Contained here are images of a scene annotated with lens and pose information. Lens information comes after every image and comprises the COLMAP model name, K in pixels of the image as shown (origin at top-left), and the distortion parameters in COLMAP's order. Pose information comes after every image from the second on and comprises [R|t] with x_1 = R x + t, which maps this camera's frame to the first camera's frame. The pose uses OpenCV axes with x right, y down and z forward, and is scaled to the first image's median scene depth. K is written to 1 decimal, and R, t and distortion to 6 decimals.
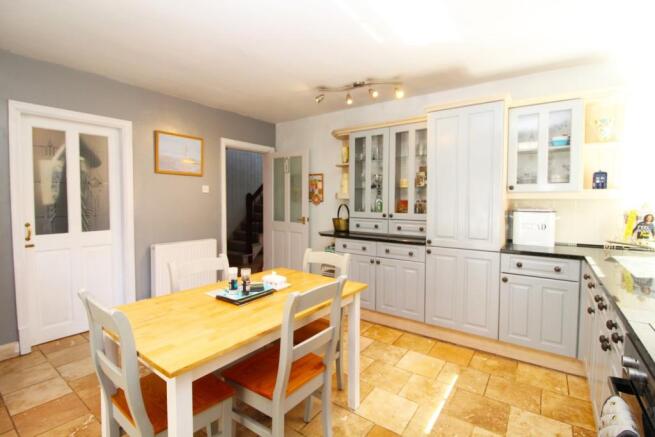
lens RADIAL K [[304.7, 0, 328.0], [0, 304.7, 216.4], [0, 0, 1]] dist [-0.021539, -0.001983]
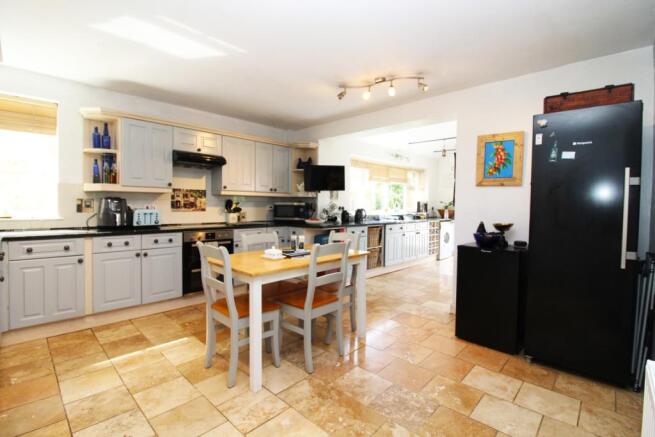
lens RADIAL K [[304.7, 0, 326.9], [0, 304.7, 216.9], [0, 0, 1]] dist [-0.021539, -0.001983]
pose [[-0.991601, -0.024327, 0.127025, -0.473212], [-0.013380, 0.996177, 0.086330, -0.054630], [-0.128639, 0.083906, -0.988136, 1.859147]]
